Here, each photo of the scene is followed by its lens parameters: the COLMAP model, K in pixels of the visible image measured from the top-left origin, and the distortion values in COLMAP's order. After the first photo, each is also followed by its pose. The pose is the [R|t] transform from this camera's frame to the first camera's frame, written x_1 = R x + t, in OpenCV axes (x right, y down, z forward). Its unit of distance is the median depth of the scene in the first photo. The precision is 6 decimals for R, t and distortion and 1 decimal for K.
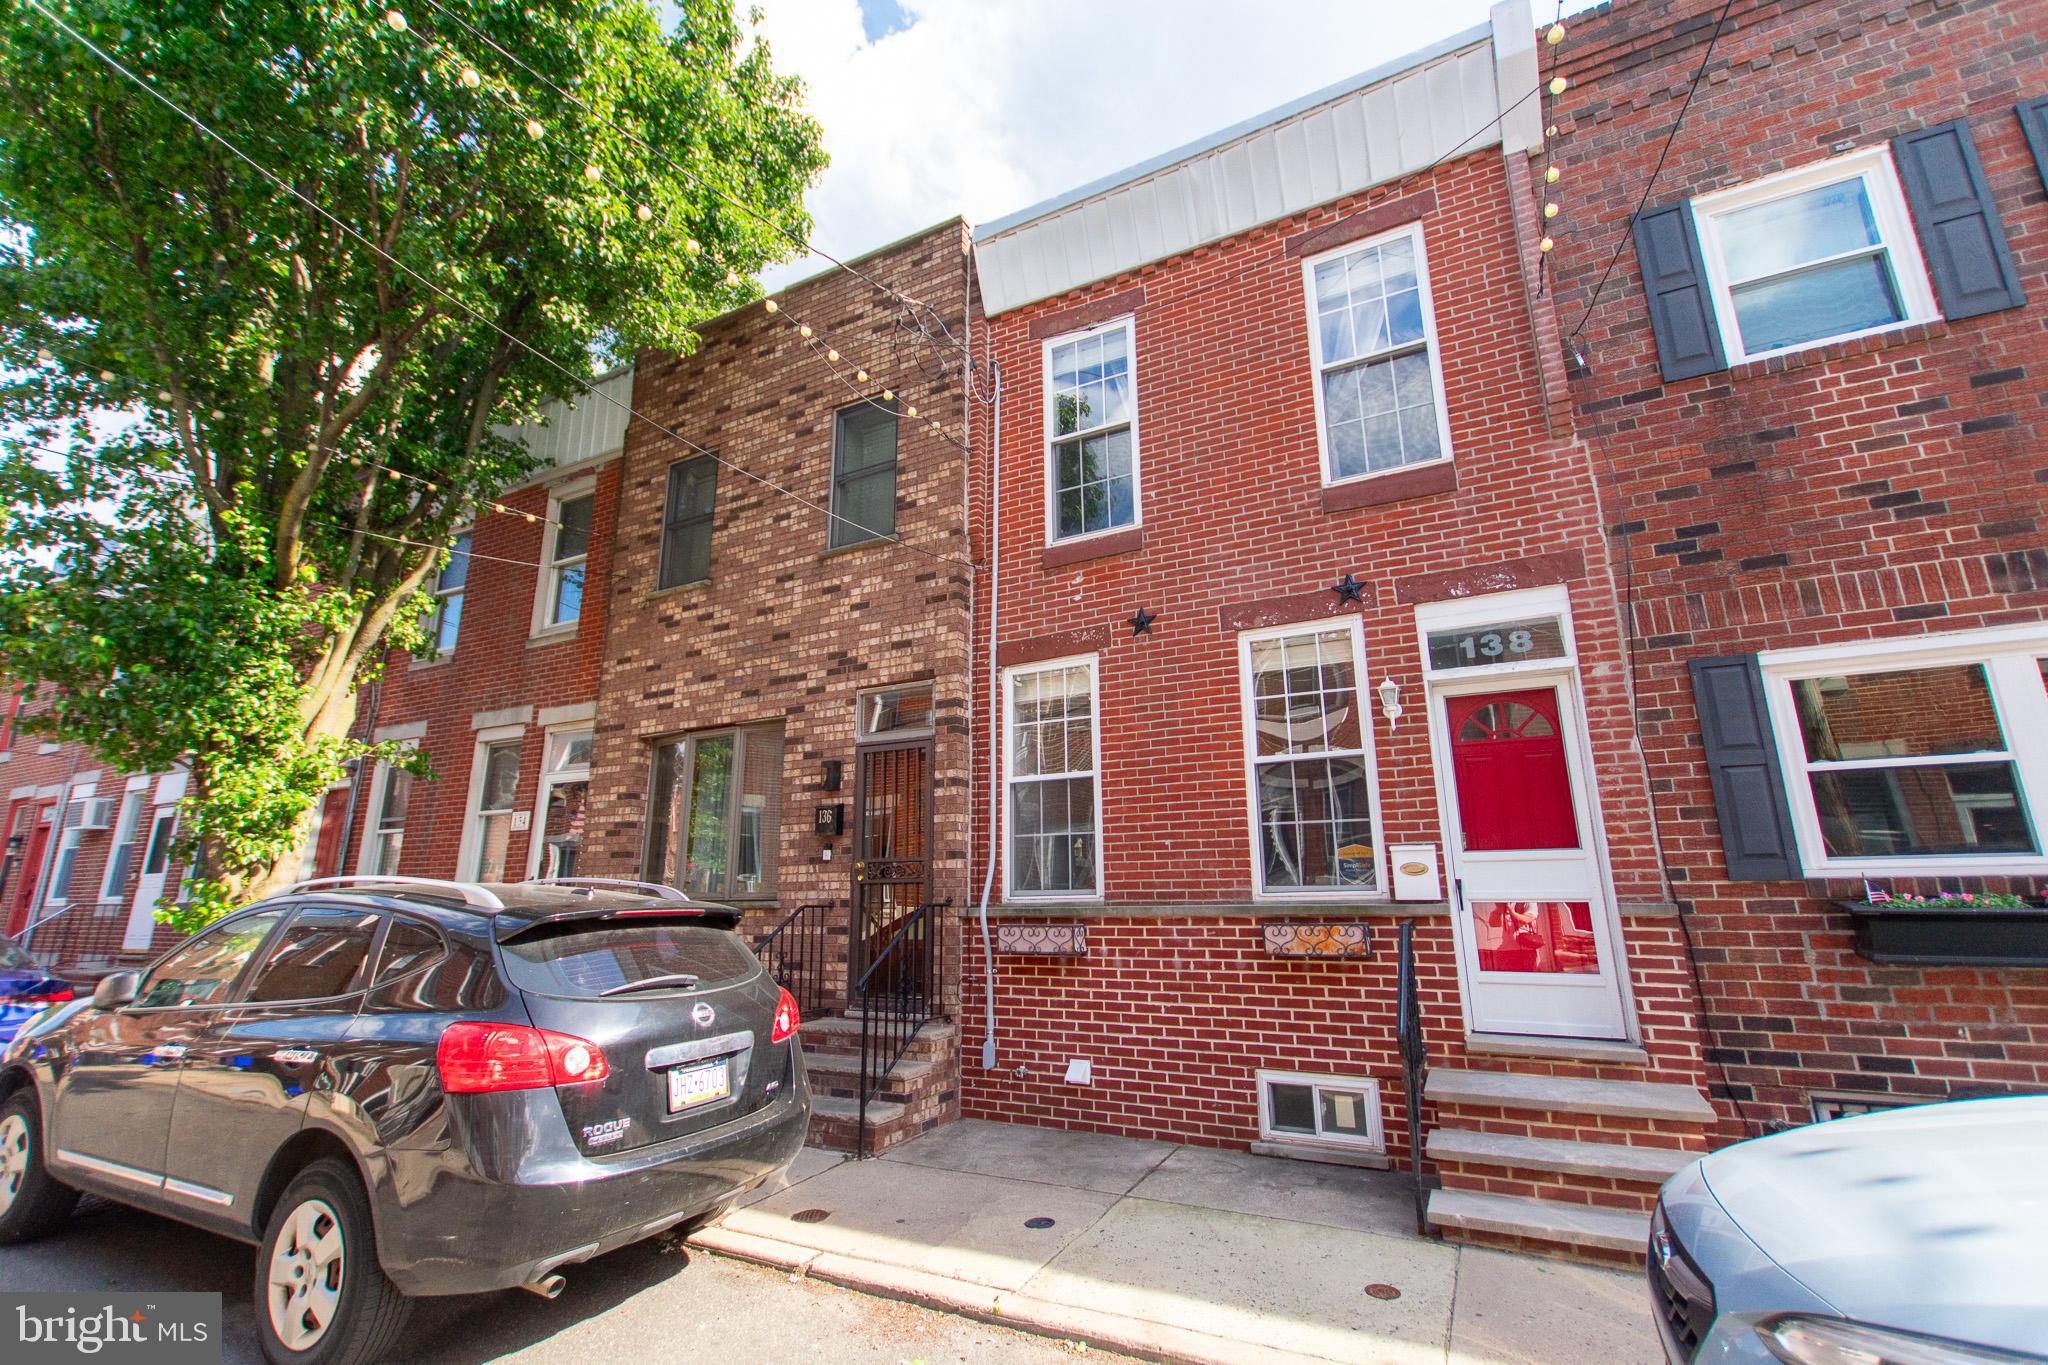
lens RADIAL K [[894.1, 0, 1017.8], [0, 894.1, 676.9], [0, 0, 1]] dist [0.014057, -0.005669]
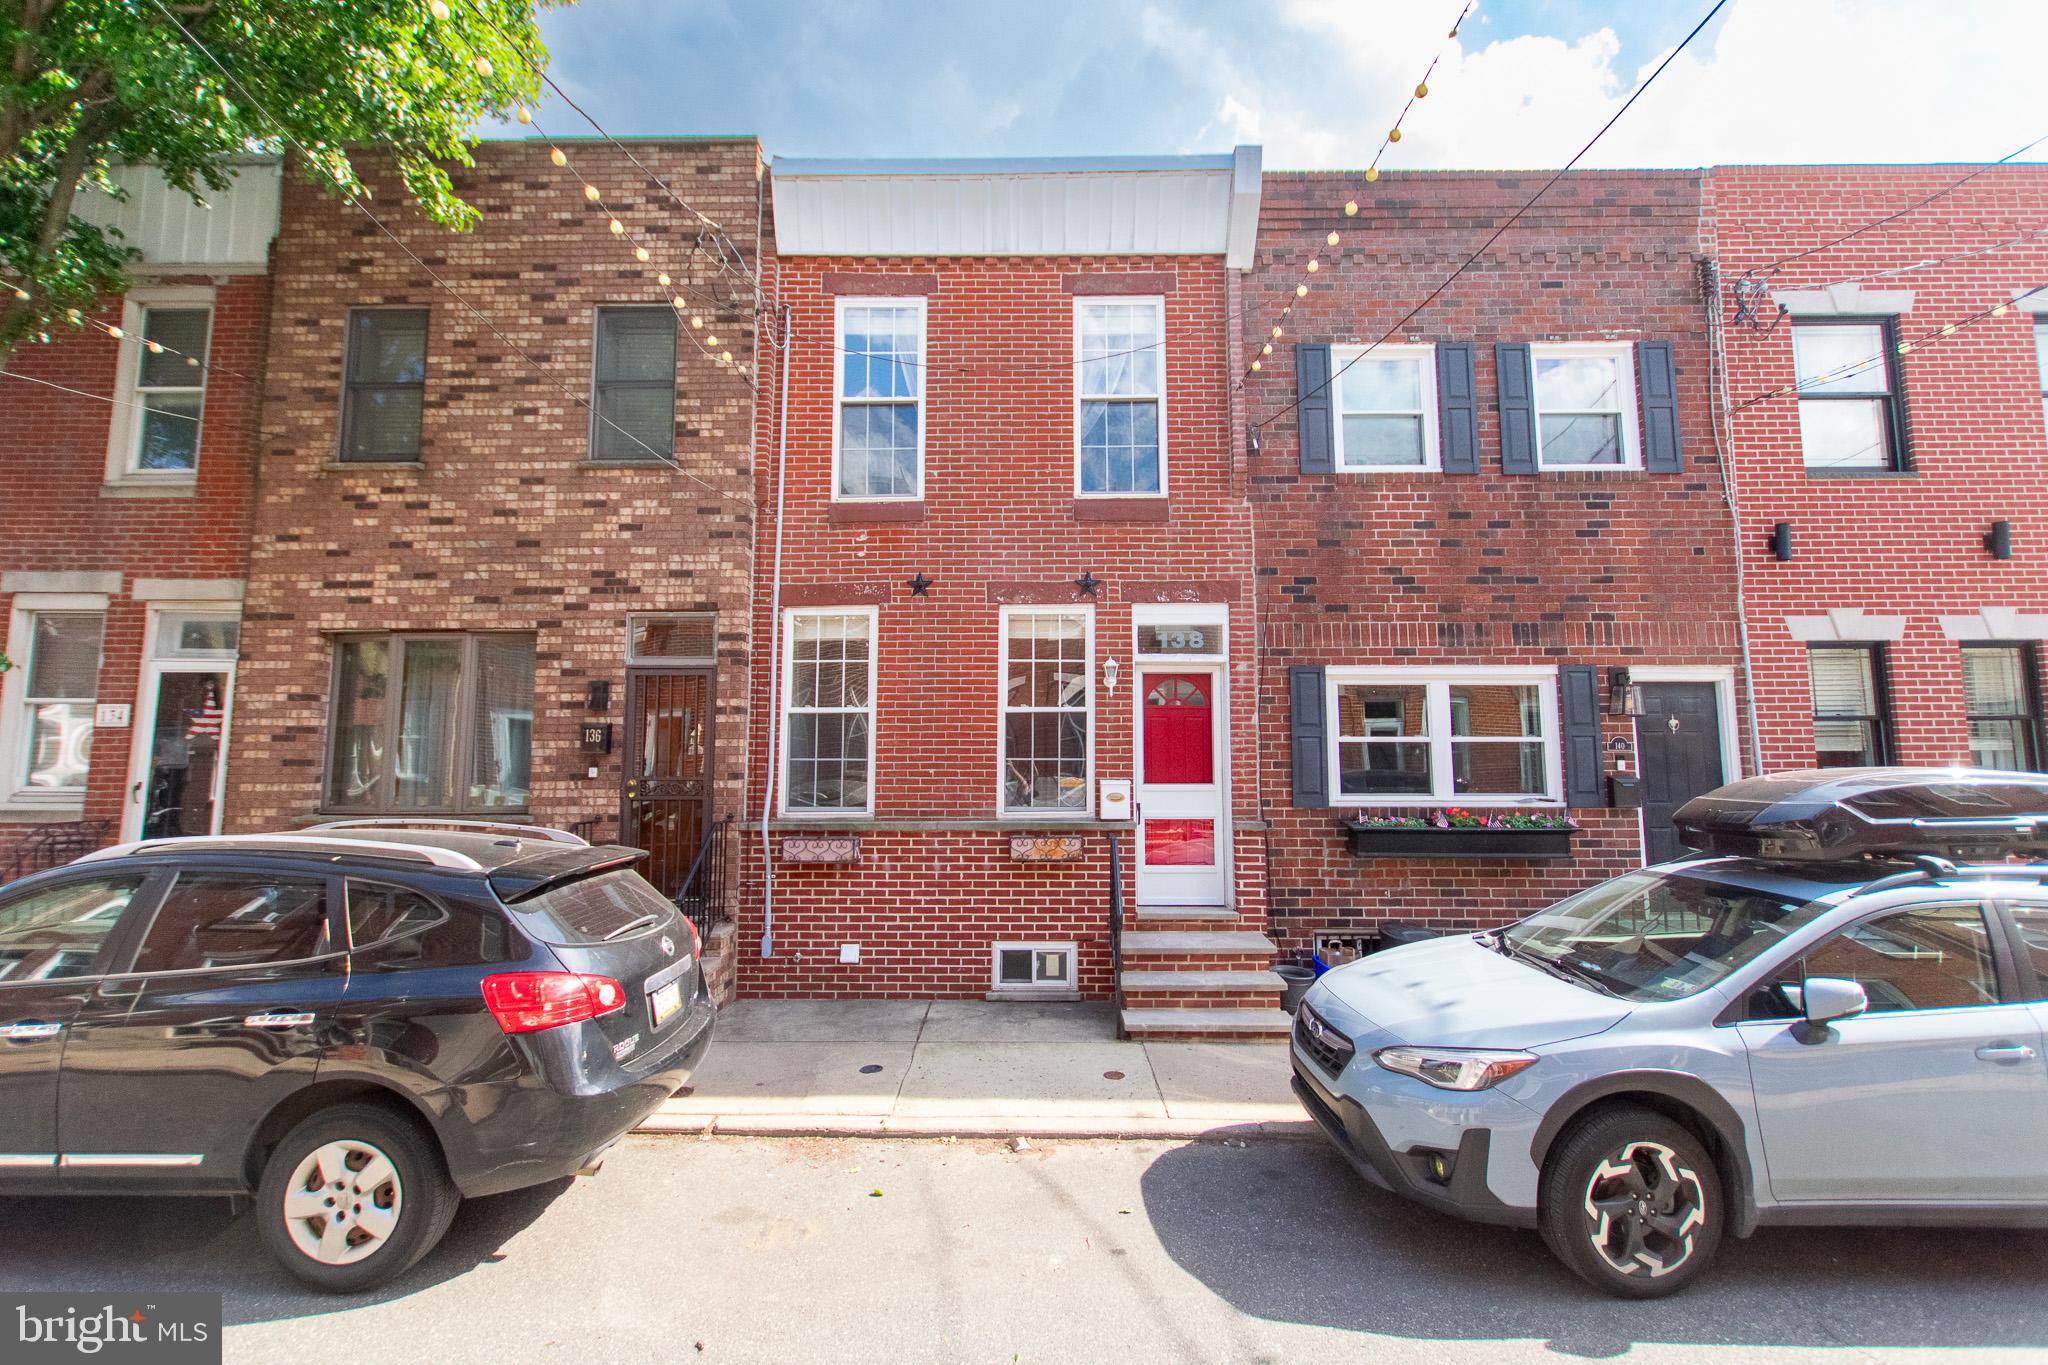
lens RADIAL K [[894.1, 0, 1015.5], [0, 894.1, 676.2], [0, 0, 1]] dist [0.014577, -0.006093]
pose [[0.892121, 0.051934, 0.448802, -0.291326], [-0.116966, 0.986053, 0.118400, -0.104198], [-0.436393, -0.158122, 0.885753, -0.124505]]
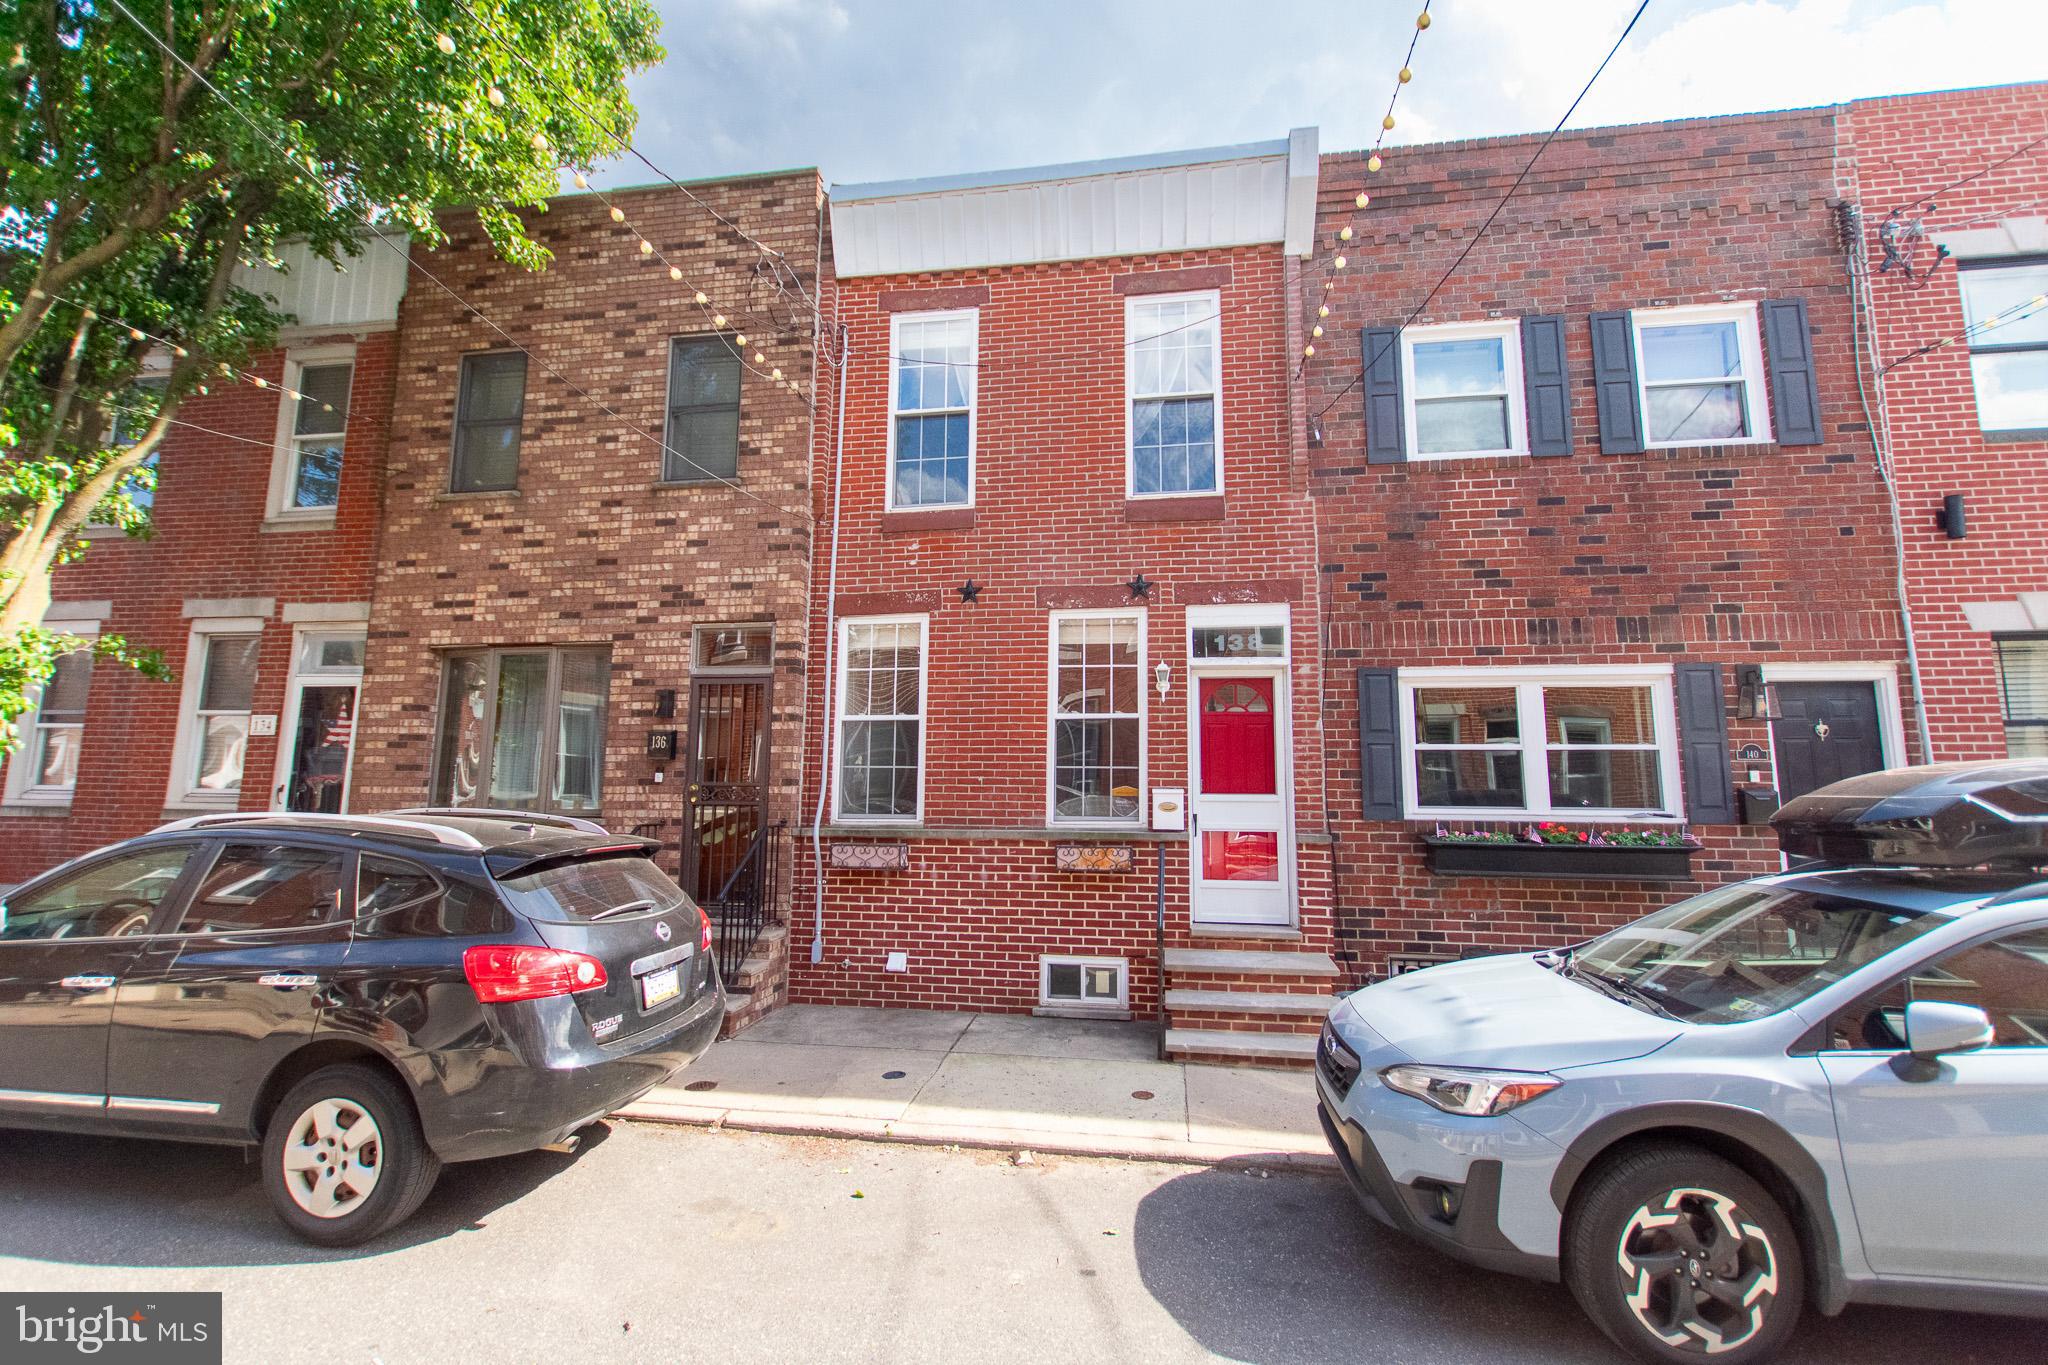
lens RADIAL K [[894.1, 0, 1017.8], [0, 894.1, 676.9], [0, 0, 1]] dist [0.014057, -0.005669]
pose [[0.947756, 0.058268, 0.313629, -0.175273], [-0.093323, 0.990808, 0.097933, -0.076767], [-0.305040, -0.122086, 0.944482, -0.150521]]
